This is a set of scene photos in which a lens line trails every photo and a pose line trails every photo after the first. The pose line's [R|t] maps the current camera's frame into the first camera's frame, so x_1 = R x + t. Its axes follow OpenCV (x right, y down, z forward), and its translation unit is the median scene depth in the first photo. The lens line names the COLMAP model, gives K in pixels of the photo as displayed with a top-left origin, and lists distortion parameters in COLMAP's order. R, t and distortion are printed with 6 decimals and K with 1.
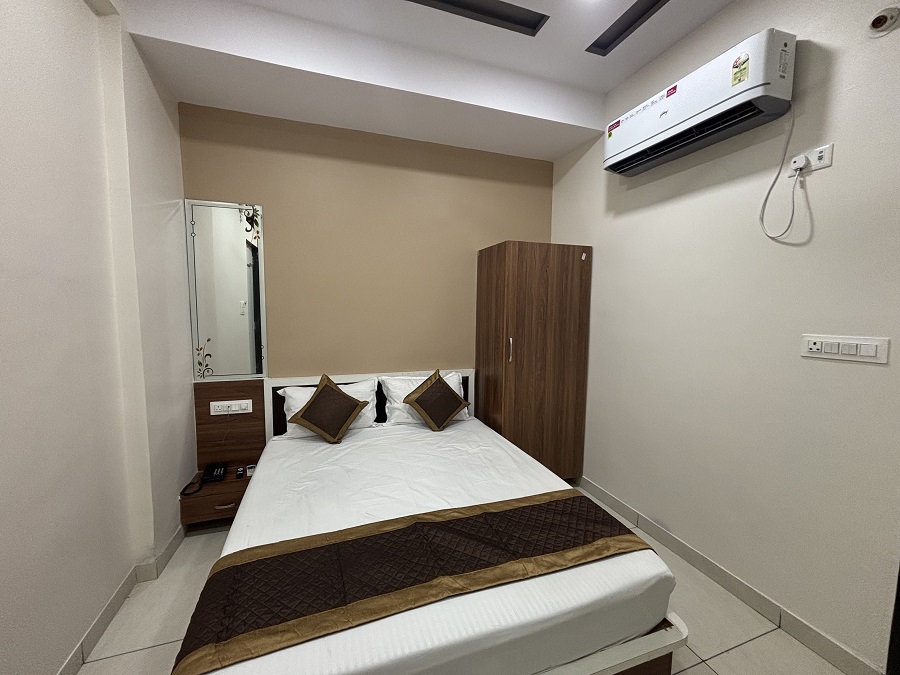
lens RADIAL K [[363.1, 0, 446.0], [0, 363.1, 335.8], [0, 0, 1]] dist [0.002841, 0.000464]
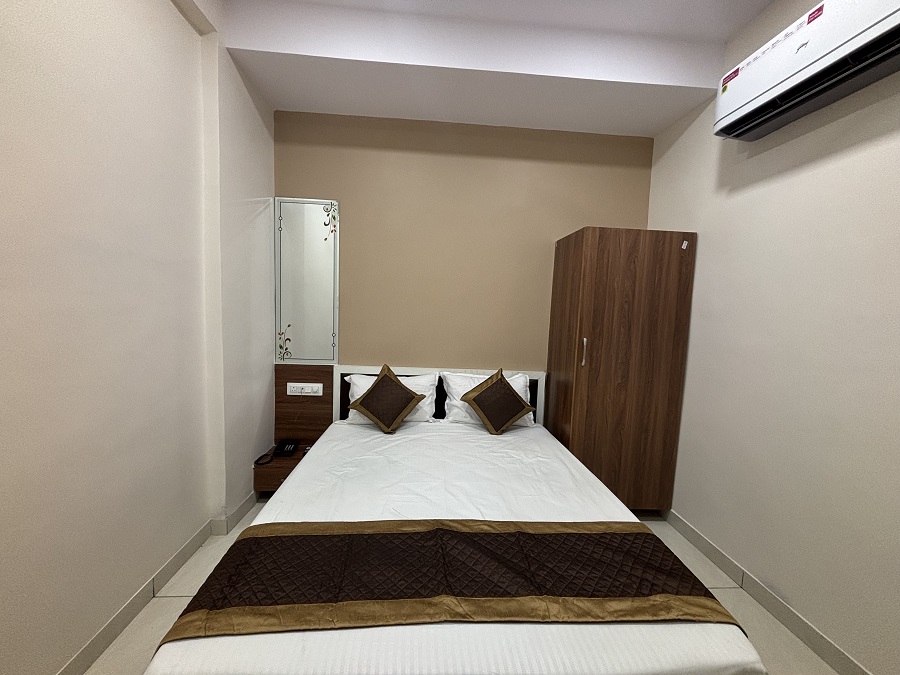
lens RADIAL K [[363.1, 0, 446.0], [0, 363.1, 335.8], [0, 0, 1]] dist [0.002841, 0.000464]
pose [[0.964565, 0.049209, -0.259216, 0.090448], [-0.051424, 0.998675, -0.001765, 0.020419], [0.258786, 0.015032, 0.965818, 0.072485]]
